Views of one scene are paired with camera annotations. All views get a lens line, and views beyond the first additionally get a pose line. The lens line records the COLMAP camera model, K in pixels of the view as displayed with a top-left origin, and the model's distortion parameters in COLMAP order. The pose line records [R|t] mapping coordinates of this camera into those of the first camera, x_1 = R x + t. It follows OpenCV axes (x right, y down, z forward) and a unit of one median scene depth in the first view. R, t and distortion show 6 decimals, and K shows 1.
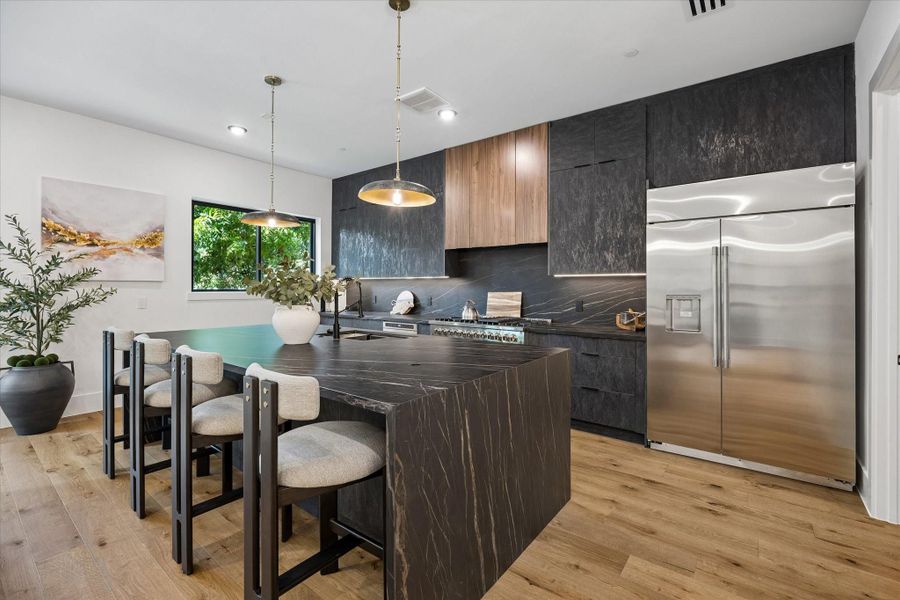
lens RADIAL K [[400.0, 0, 443.3], [0, 400.0, 292.4], [0, 0, 1]] dist [-0.017041, 0.001323]
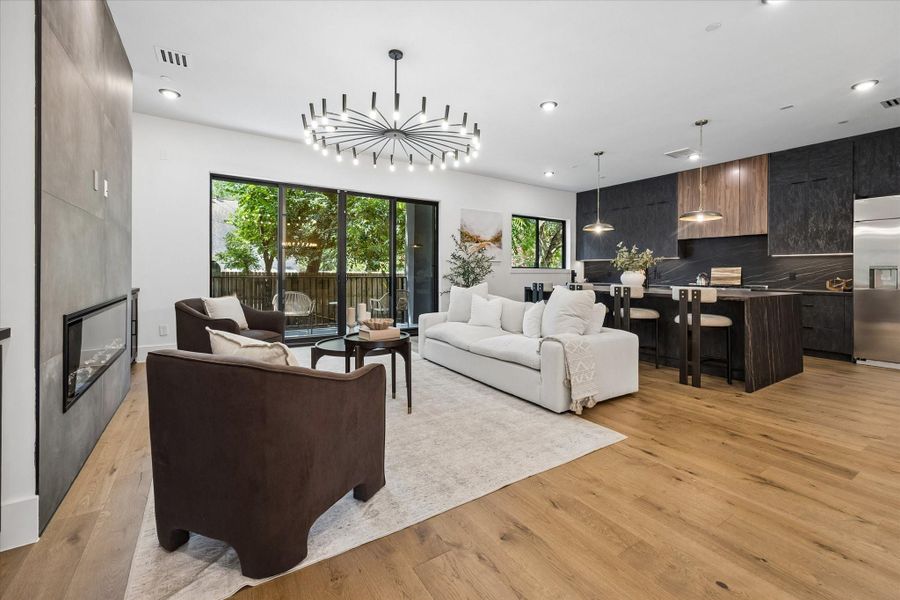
lens RADIAL K [[379.8, 0, 443.7], [0, 379.8, 274.1], [0, 0, 1]] dist [-0.009901, 0.000612]
pose [[0.937665, 0.003413, -0.347523, -0.385188], [-0.004809, 0.999983, -0.003156, 0.036862], [0.347506, 0.004630, 0.937666, -0.748357]]
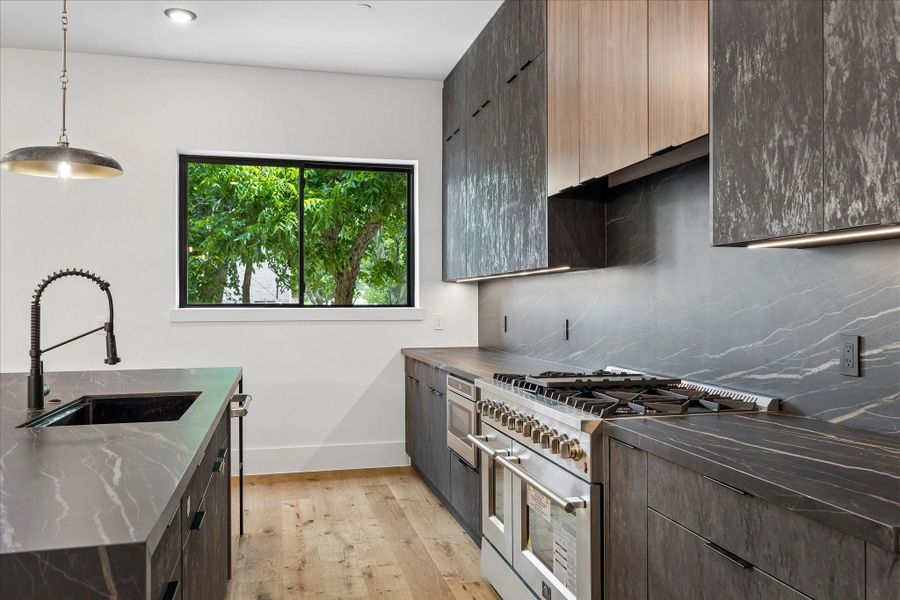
lens RADIAL K [[714.1, 0, 452.5], [0, 714.1, 304.5], [0, 0, 1]] dist [0.008537, 0.000509]
pose [[0.789103, -0.001980, -0.614257, 0.430684], [-0.004763, 0.999945, -0.009341, 0.005267], [0.614242, 0.010297, 0.789050, 0.464652]]
